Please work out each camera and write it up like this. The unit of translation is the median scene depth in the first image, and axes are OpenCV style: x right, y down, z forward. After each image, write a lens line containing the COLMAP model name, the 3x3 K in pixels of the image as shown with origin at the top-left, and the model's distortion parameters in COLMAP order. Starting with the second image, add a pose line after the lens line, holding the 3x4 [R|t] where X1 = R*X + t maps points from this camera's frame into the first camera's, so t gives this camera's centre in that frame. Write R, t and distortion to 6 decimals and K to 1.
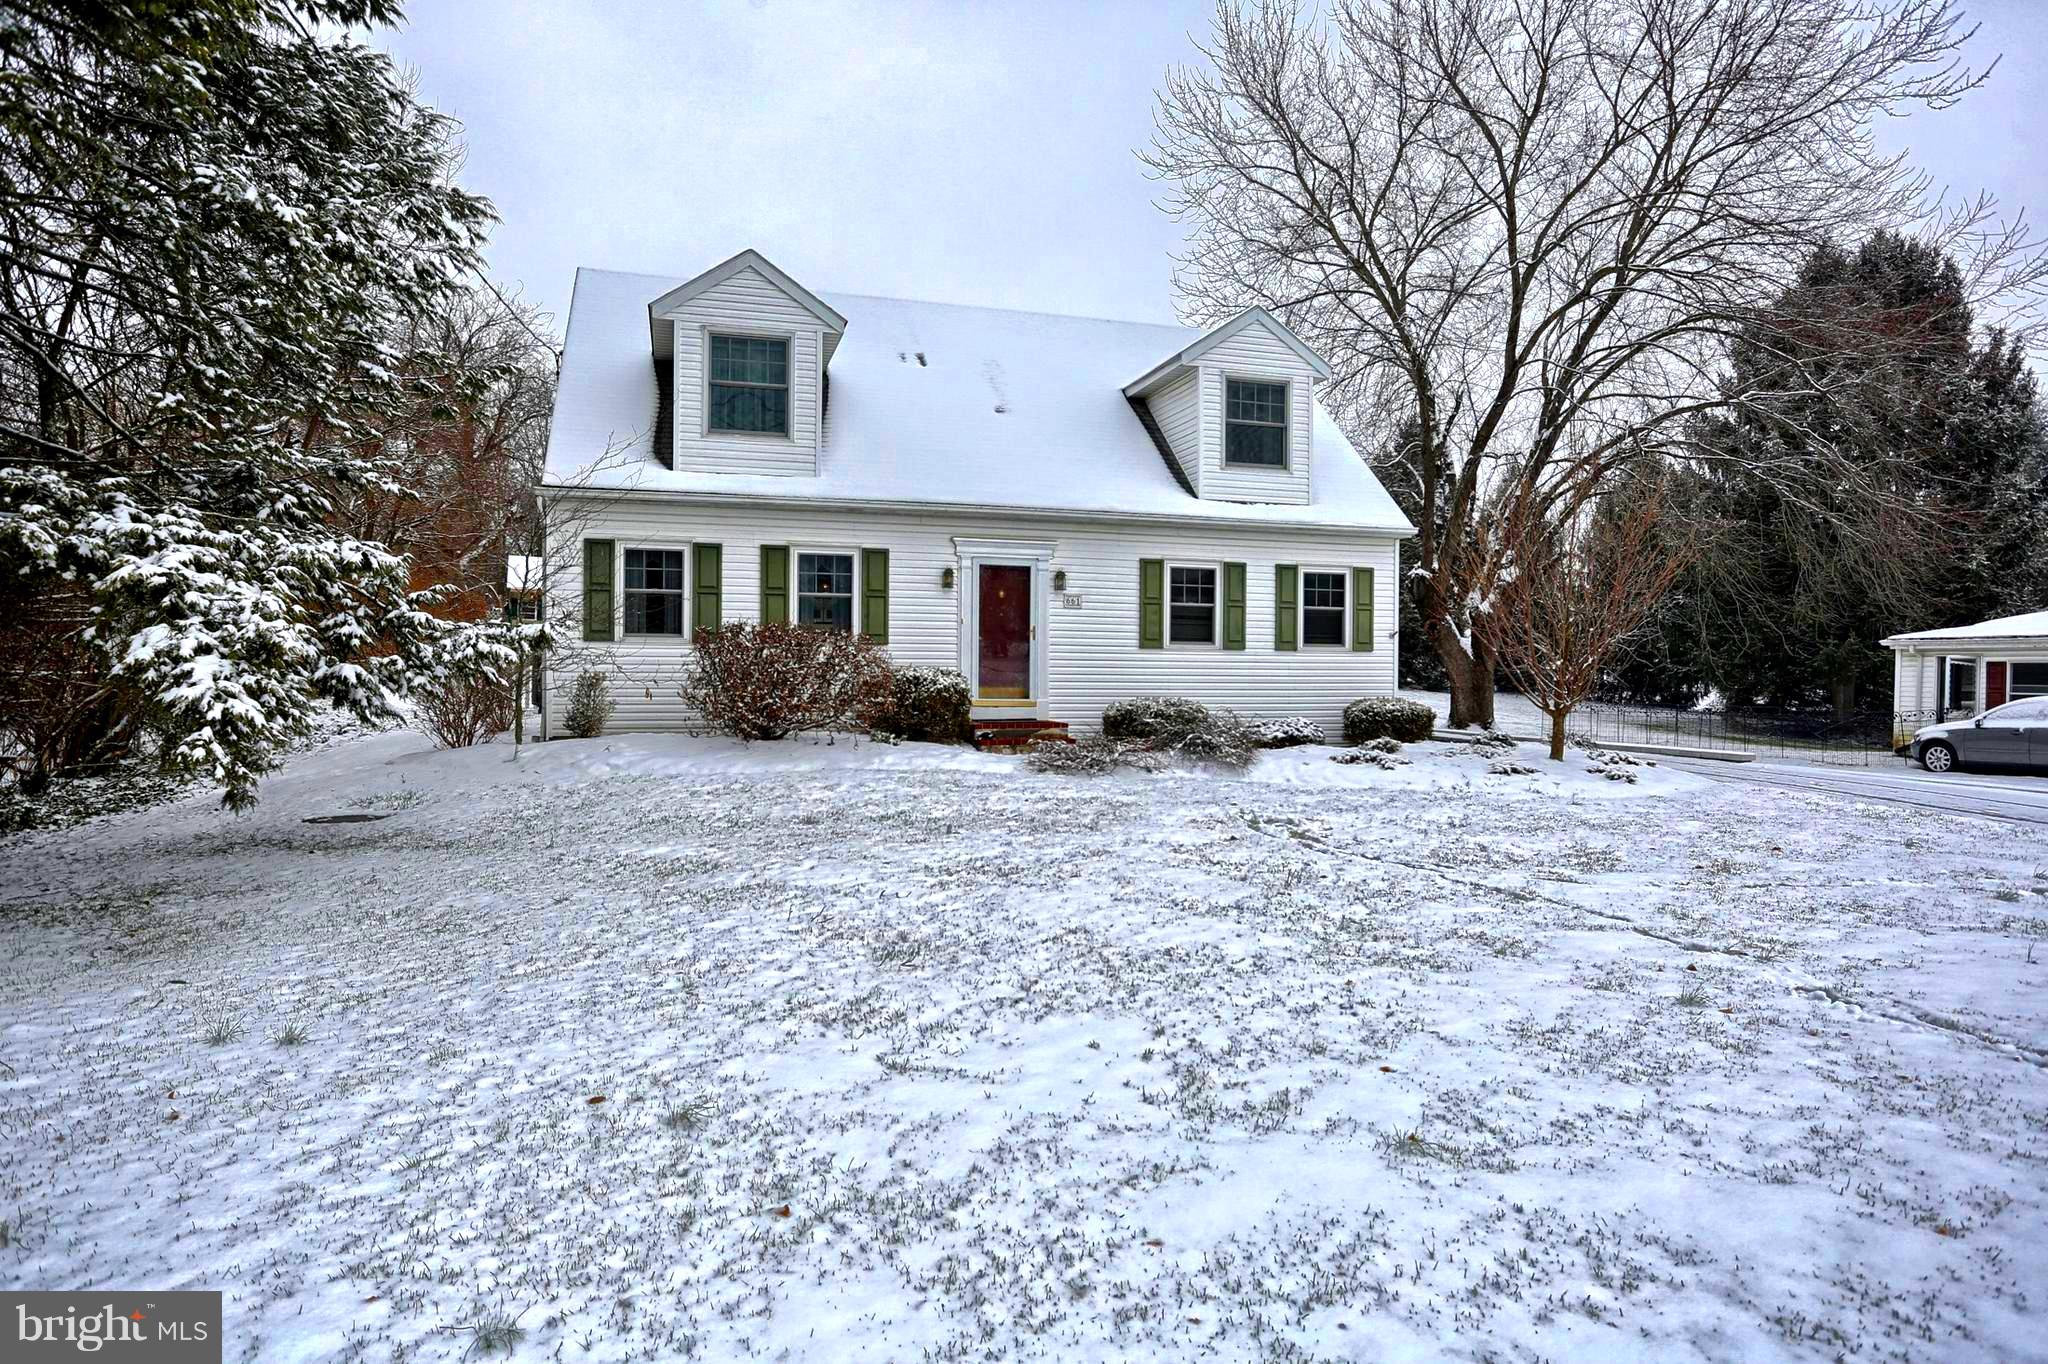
lens RADIAL K [[1116.8, 0, 1024.0], [0, 1116.8, 682.0], [0, 0, 1]] dist [-0.015395, 0.001853]
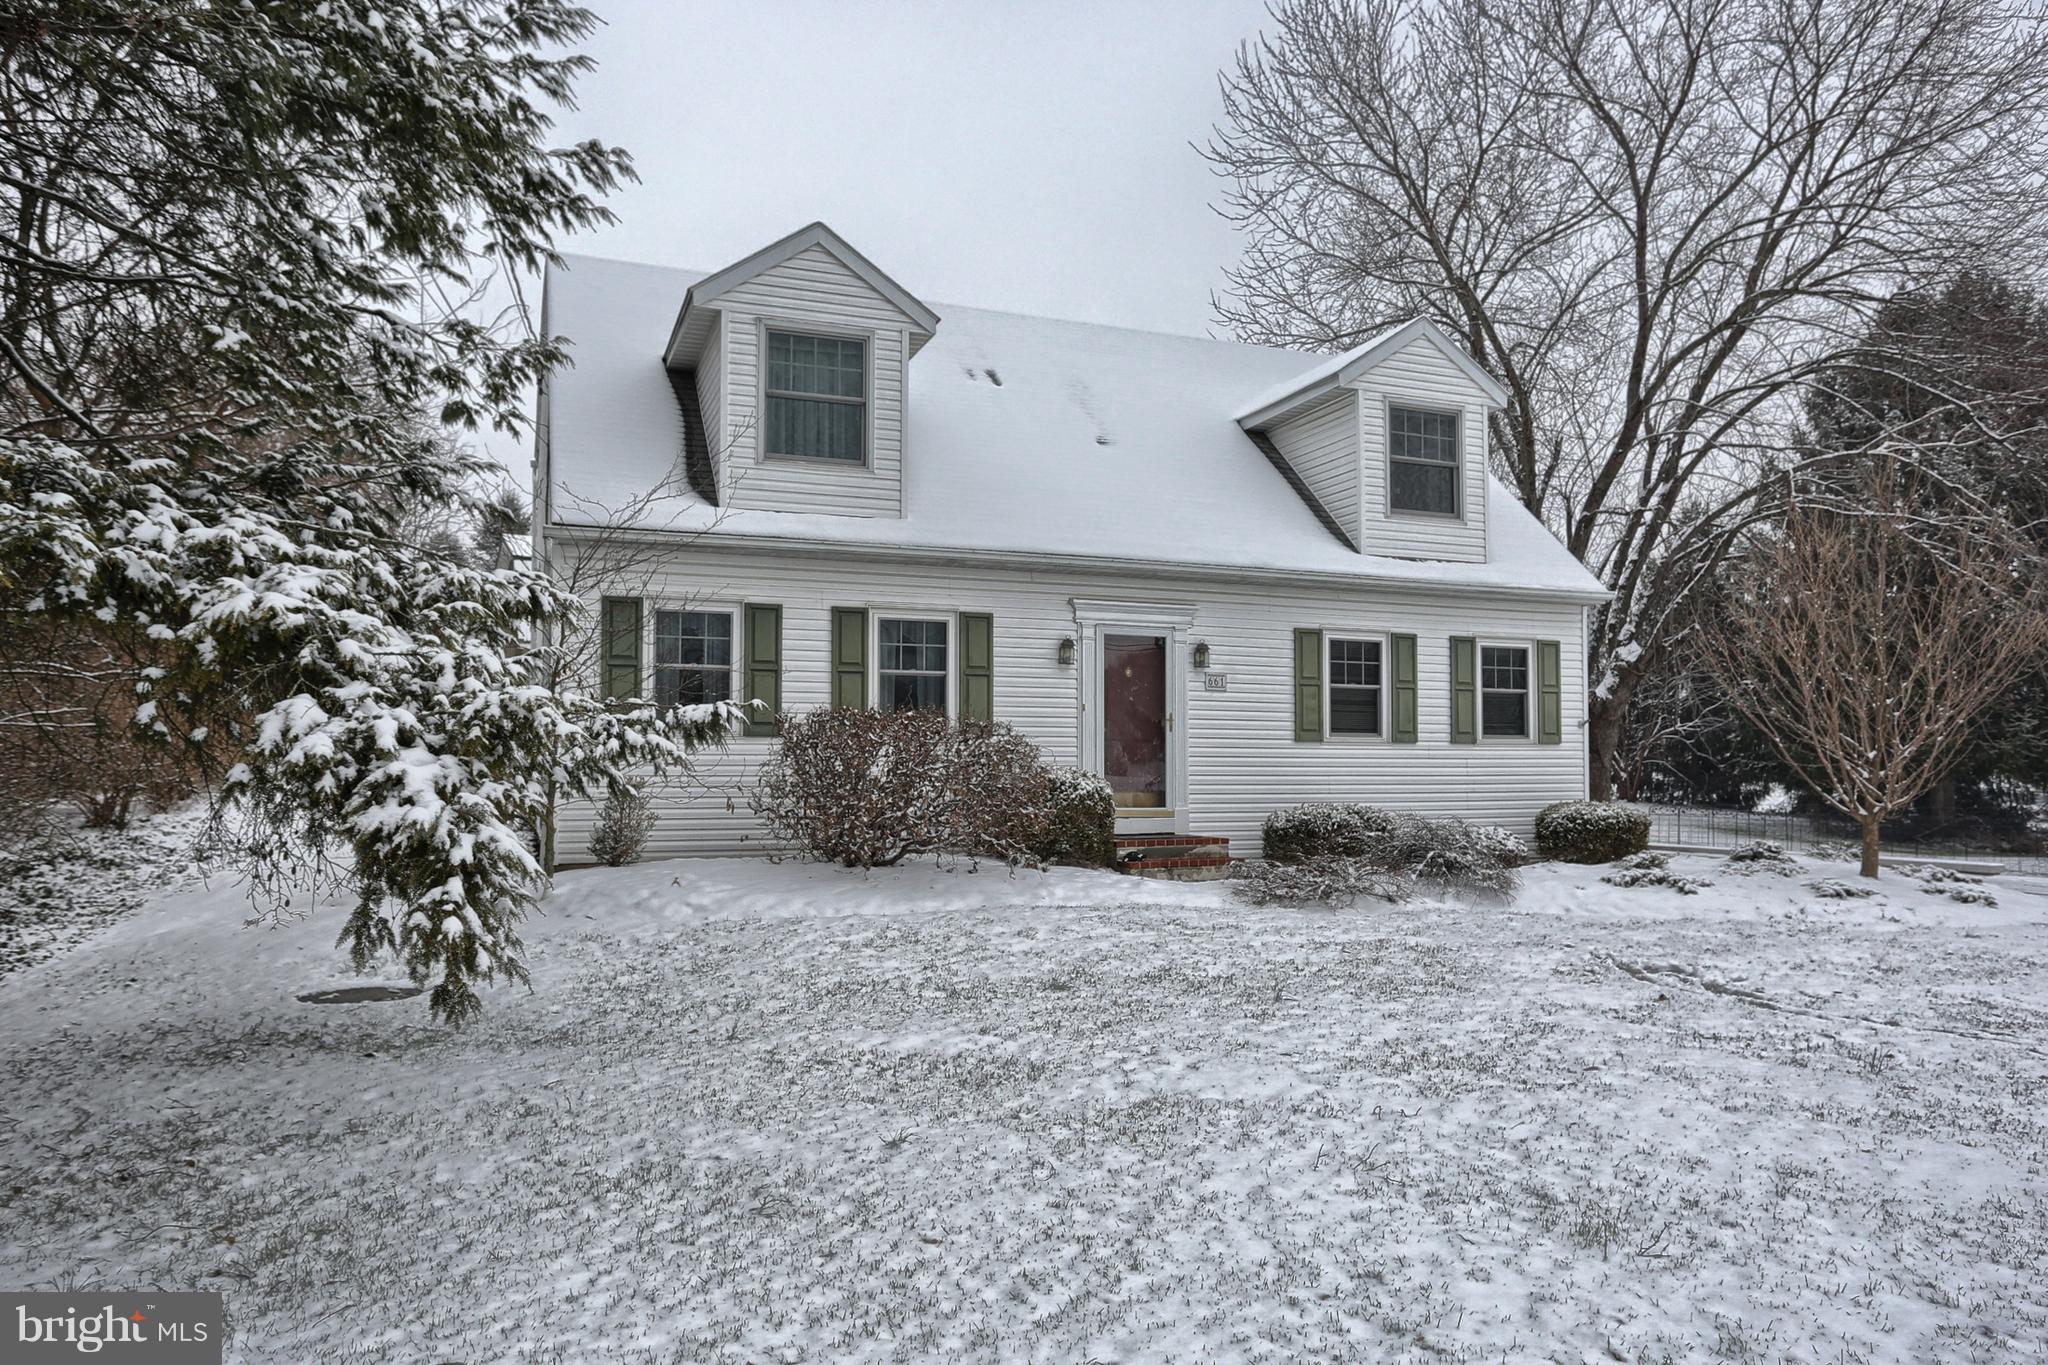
lens RADIAL K [[1297.2, 0, 1029.8], [0, 1297.2, 741.8], [0, 0, 1]] dist [-0.025864, -0.000409]
pose [[0.996650, -0.004644, 0.081654, -0.162377], [0.007367, 0.999426, -0.033077, -0.001078], [-0.081453, 0.033568, 0.996112, 0.107939]]
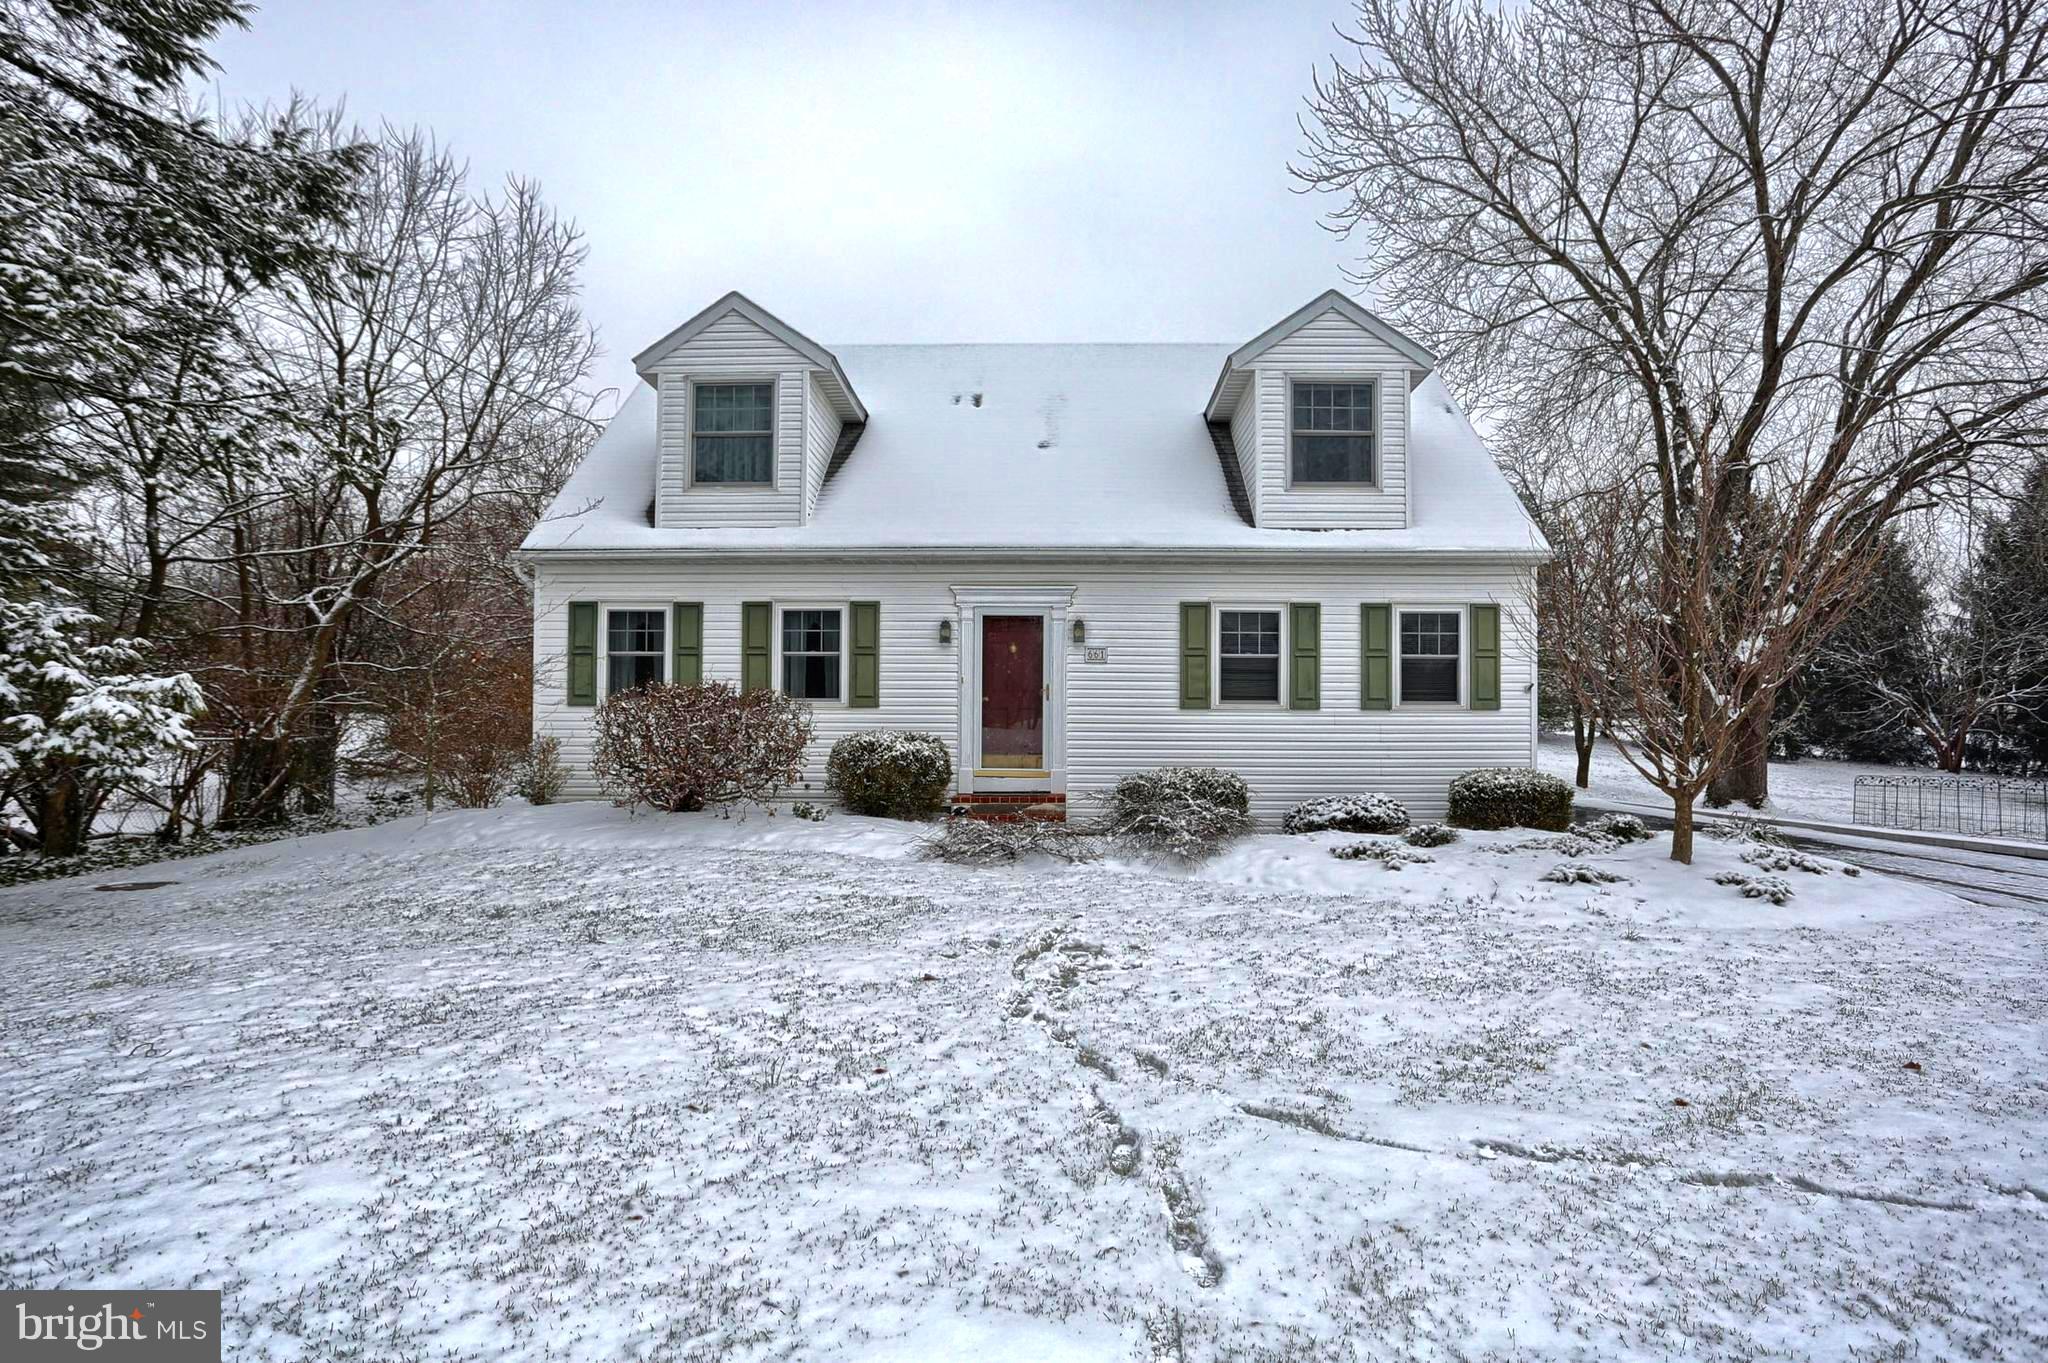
lens RADIAL K [[1035.8, 0, 1045.5], [0, 1035.8, 727.7], [0, 0, 1]] dist [-0.028203, 0.000578]
pose [[0.953943, -0.005510, -0.299937, 0.247750], [-0.000877, 0.999776, -0.021158, 0.000783], [0.299986, 0.020446, 0.953724, 0.234154]]
